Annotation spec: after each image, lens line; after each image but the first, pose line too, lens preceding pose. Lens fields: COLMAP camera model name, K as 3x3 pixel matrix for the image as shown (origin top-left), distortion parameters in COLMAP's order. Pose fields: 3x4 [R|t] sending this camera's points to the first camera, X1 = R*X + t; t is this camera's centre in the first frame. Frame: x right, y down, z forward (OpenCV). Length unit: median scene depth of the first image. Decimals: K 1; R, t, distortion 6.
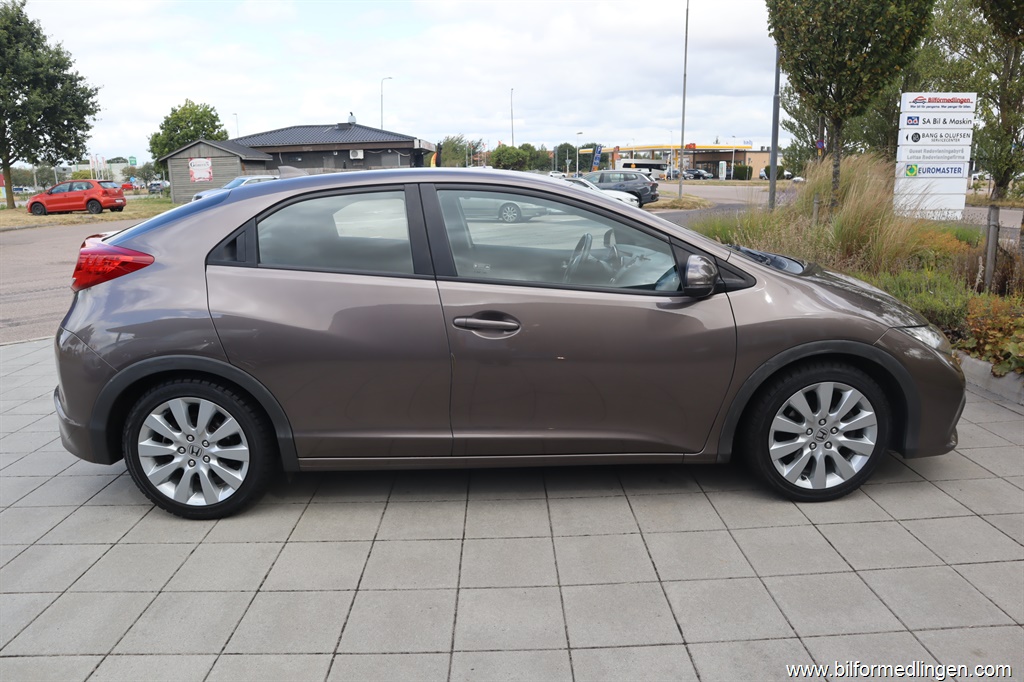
lens RADIAL K [[710.2, 0, 516.0], [0, 710.2, 339.2], [0, 0, 1]] dist [-0.125273, 0.077822]
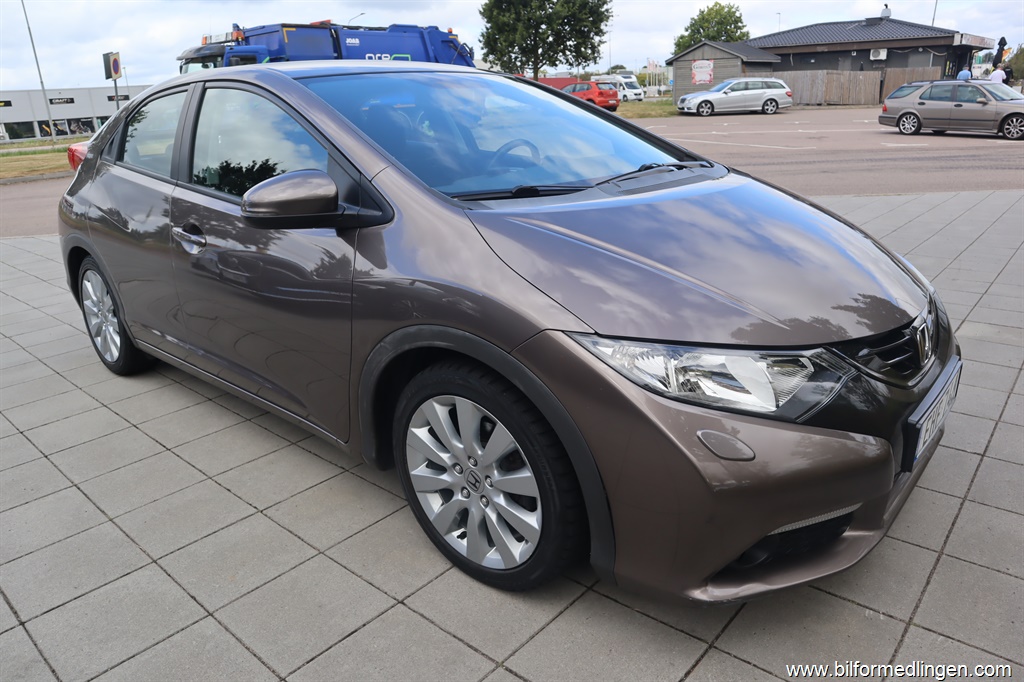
lens RADIAL K [[710.2, 0, 516.0], [0, 710.2, 339.2], [0, 0, 1]] dist [-0.125273, 0.077822]
pose [[0.740043, 0.207351, -0.639798, 0.068541], [-0.123288, 0.976993, 0.174027, -0.007845], [0.661163, -0.049908, 0.748580, 0.046280]]
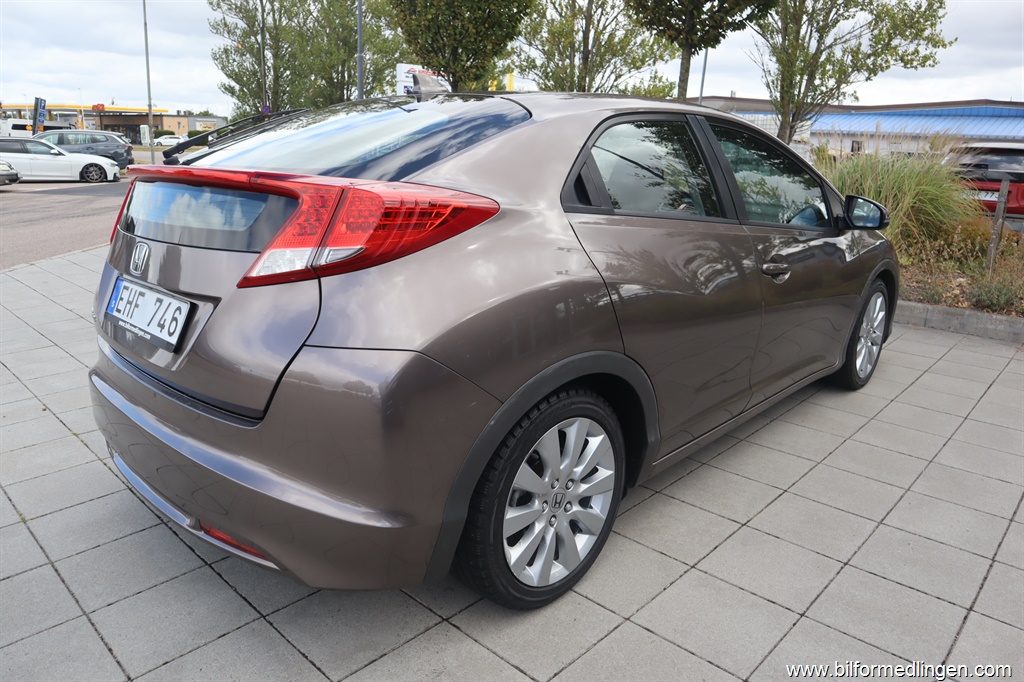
lens RADIAL K [[710.2, 0, 516.0], [0, 710.2, 339.2], [0, 0, 1]] dist [-0.125273, 0.077822]
pose [[0.700847, -0.154632, 0.696349, -0.074982], [0.122952, 0.987797, 0.095604, -0.004589], [-0.702635, 0.018614, 0.711307, 0.044479]]
